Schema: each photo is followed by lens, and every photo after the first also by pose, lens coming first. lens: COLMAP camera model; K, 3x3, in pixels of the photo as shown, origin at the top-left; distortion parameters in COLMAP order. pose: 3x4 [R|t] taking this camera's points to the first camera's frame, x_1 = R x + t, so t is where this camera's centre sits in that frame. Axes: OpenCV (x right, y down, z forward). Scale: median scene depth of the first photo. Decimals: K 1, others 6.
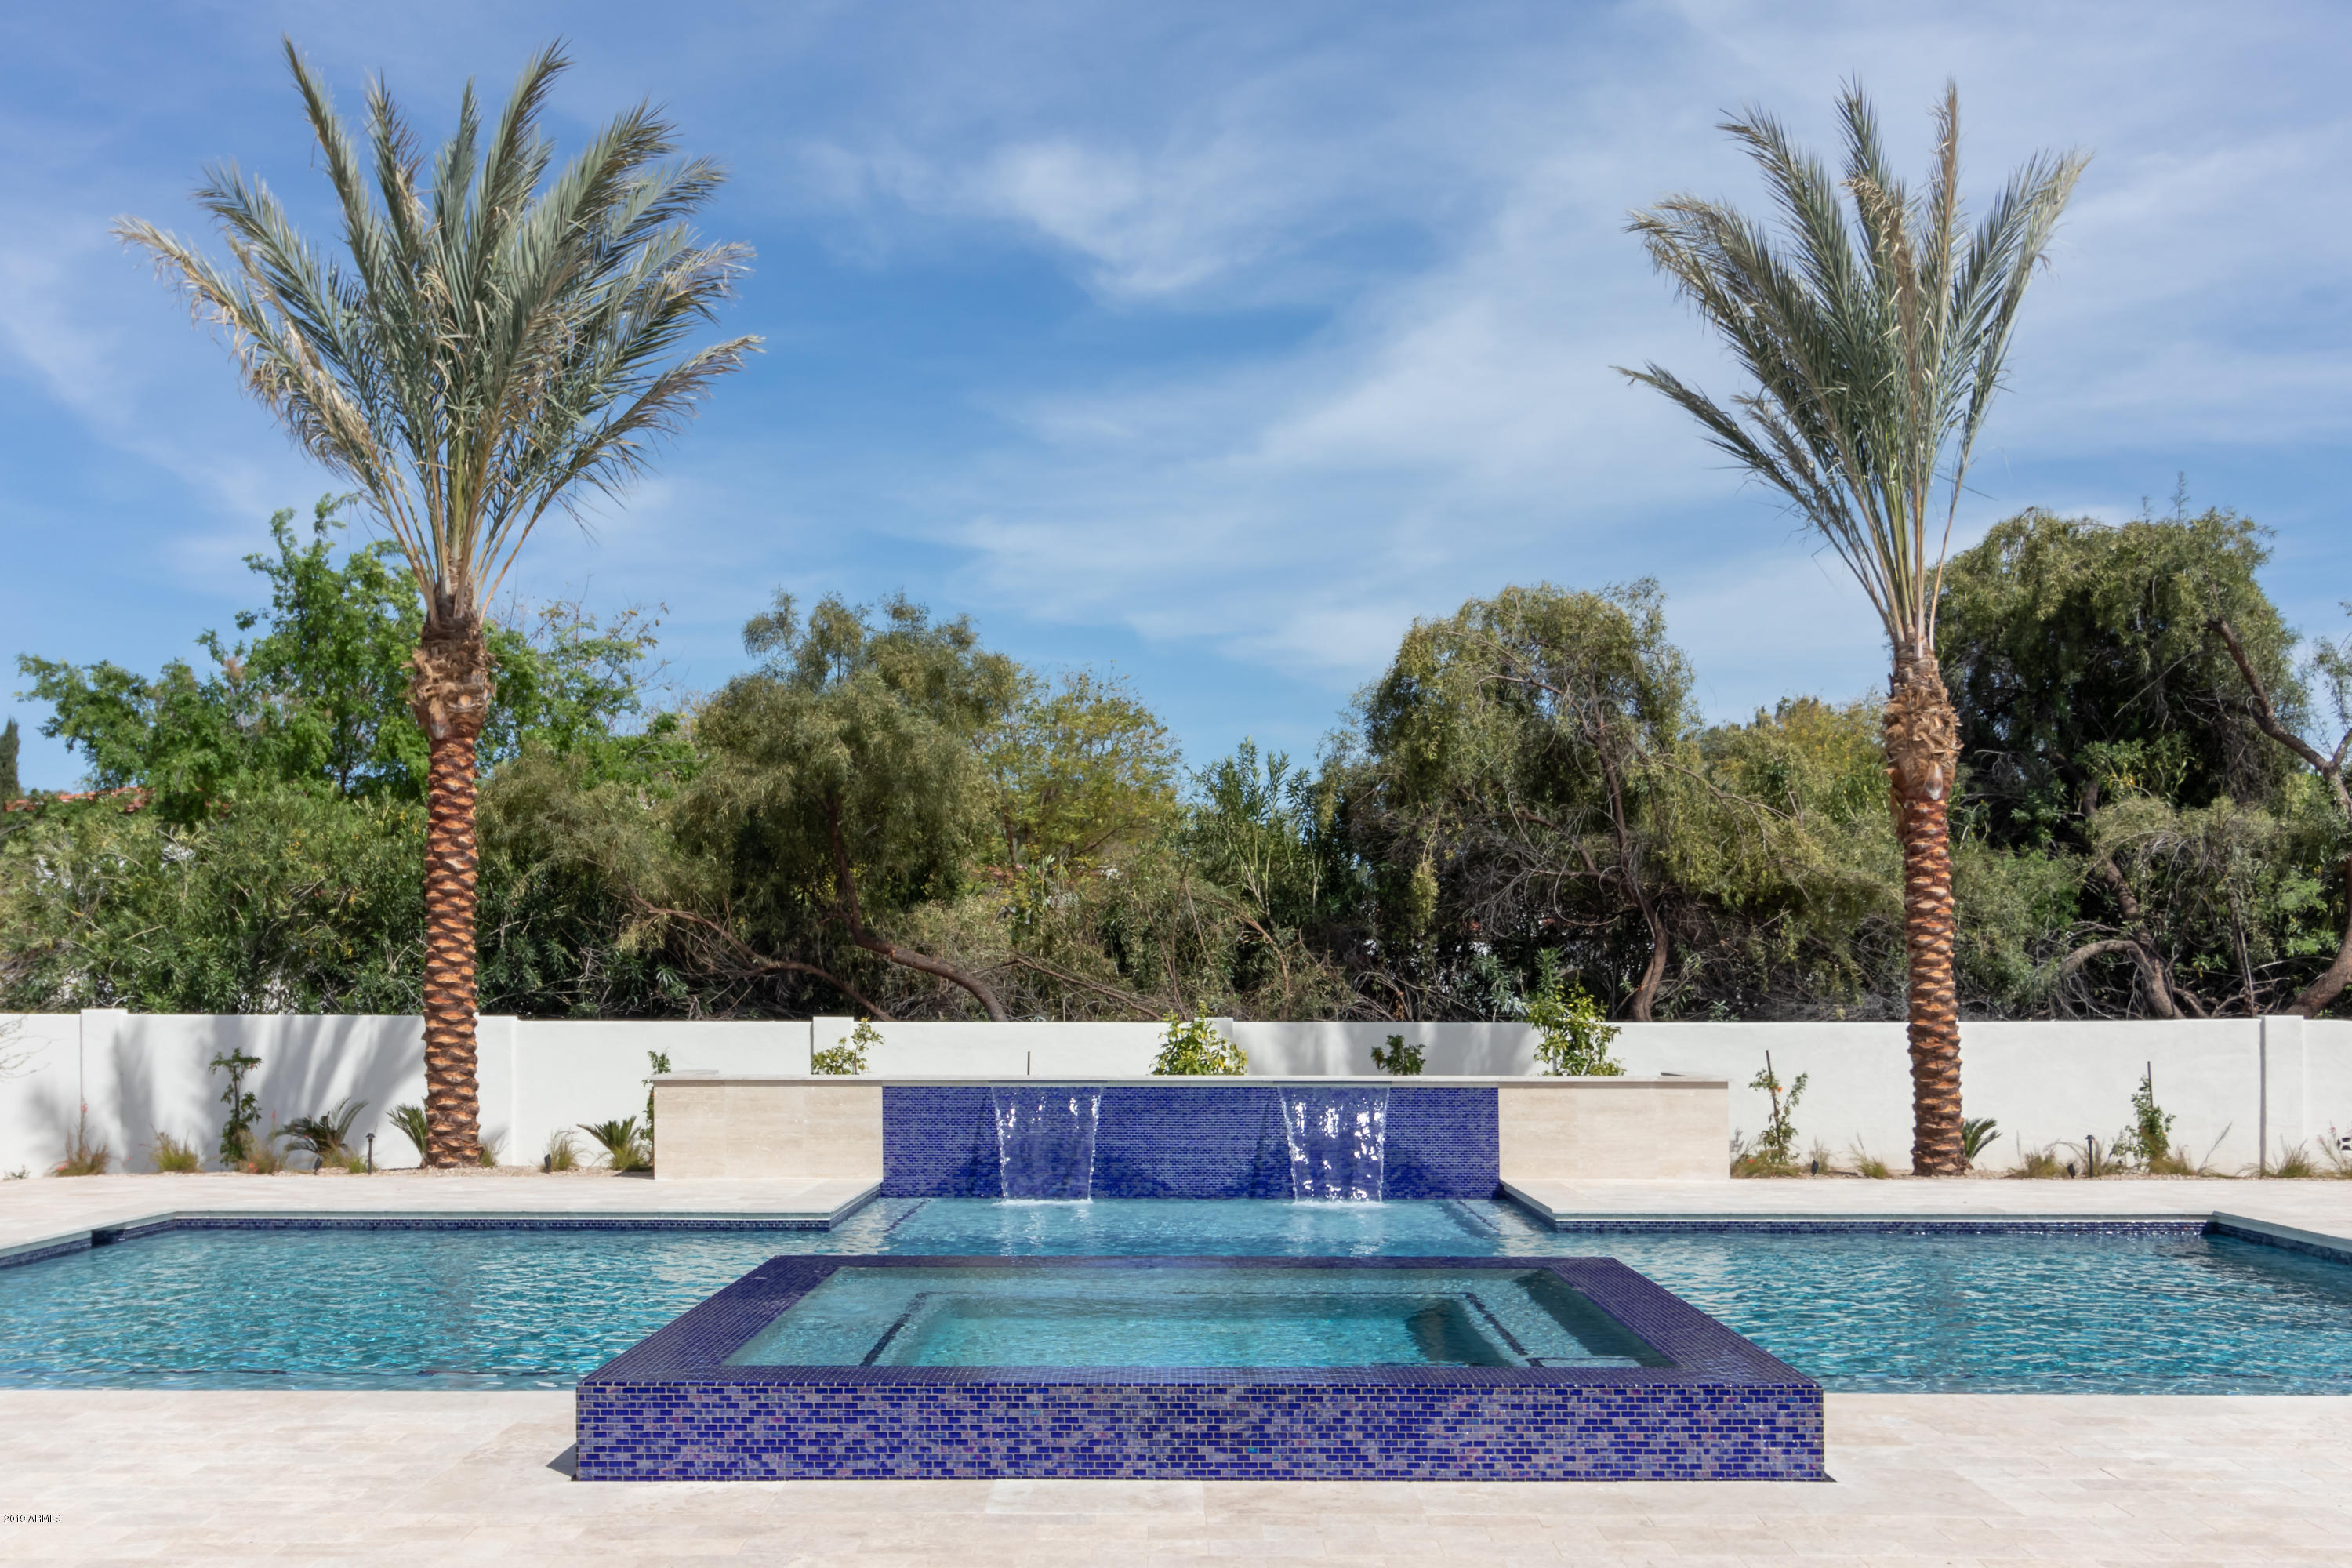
lens RADIAL K [[1887.4, 0, 1180.6], [0, 1887.4, 851.4], [0, 0, 1]] dist [0.045575, -0.001121]
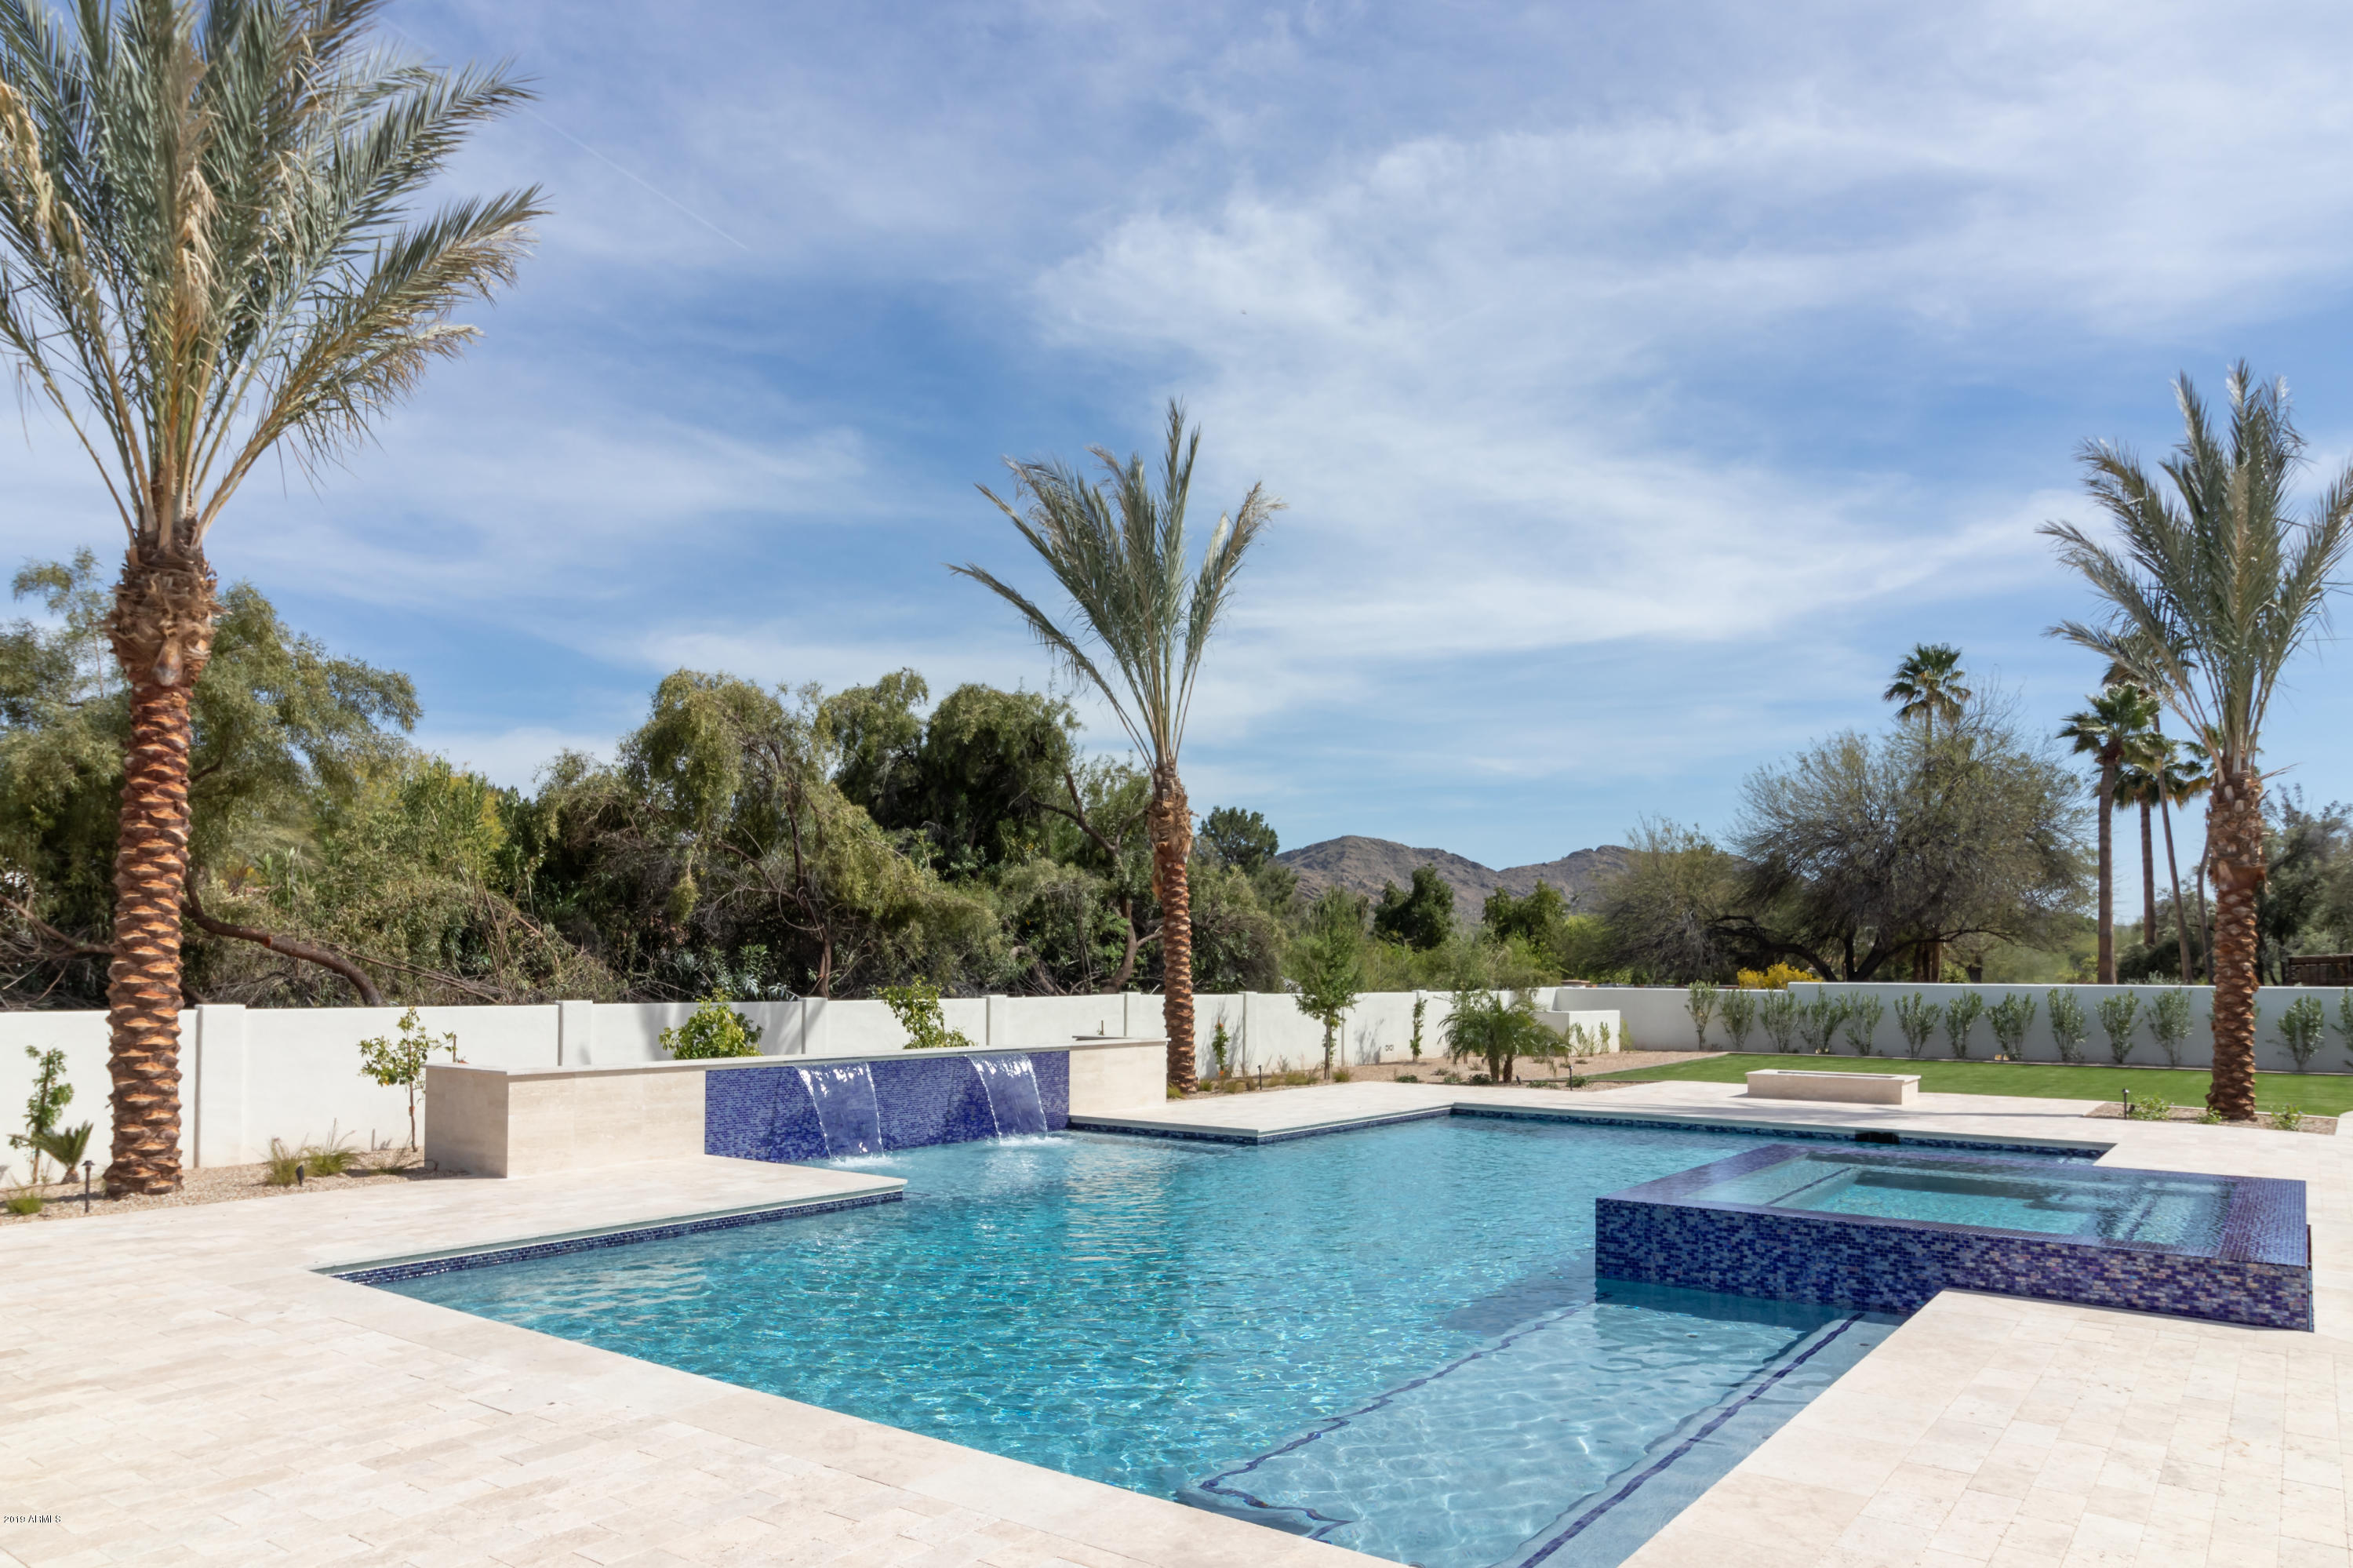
lens RADIAL K [[1314.3, 0, 1172.3], [0, 1314.3, 843.8], [0, 0, 1]] dist [0.003184, 0.001521]
pose [[0.676116, 0.074428, 0.733027, -0.451110], [-0.057909, 0.997175, -0.047836, 0.011825], [-0.734516, -0.010106, 0.678516, 0.238483]]
